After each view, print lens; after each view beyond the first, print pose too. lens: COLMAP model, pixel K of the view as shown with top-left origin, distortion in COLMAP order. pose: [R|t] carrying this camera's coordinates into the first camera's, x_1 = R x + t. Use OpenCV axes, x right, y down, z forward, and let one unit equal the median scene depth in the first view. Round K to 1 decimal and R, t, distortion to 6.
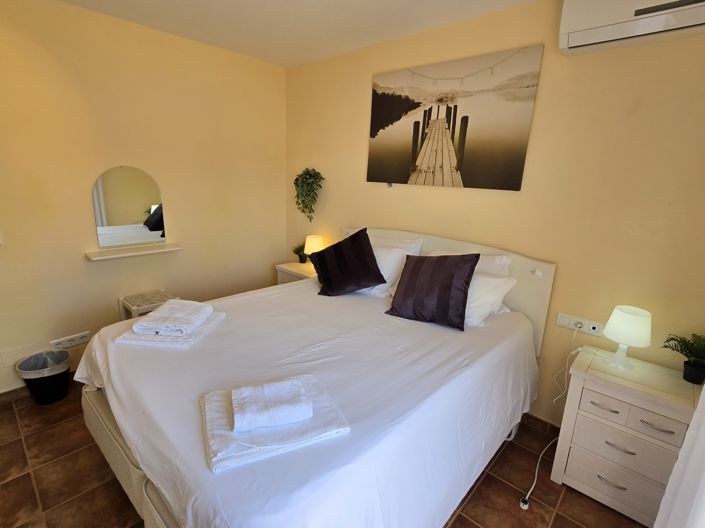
lens RADIAL K [[356.1, 0, 353.1], [0, 356.1, 266.0], [0, 0, 1]] dist [0.003710, -0.000535]
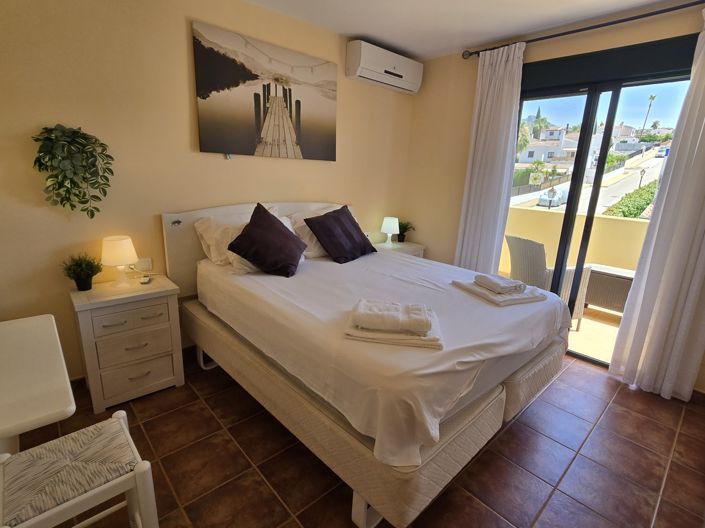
lens RADIAL K [[356.1, 0, 353.0], [0, 356.1, 264.3], [0, 0, 1]] dist [0.003710, -0.000535]
pose [[0.091031, -0.281566, 0.955214, -0.931626], [0.218772, 0.941419, 0.256650, -0.149404], [-0.971520, 0.185611, 0.147297, 0.686828]]
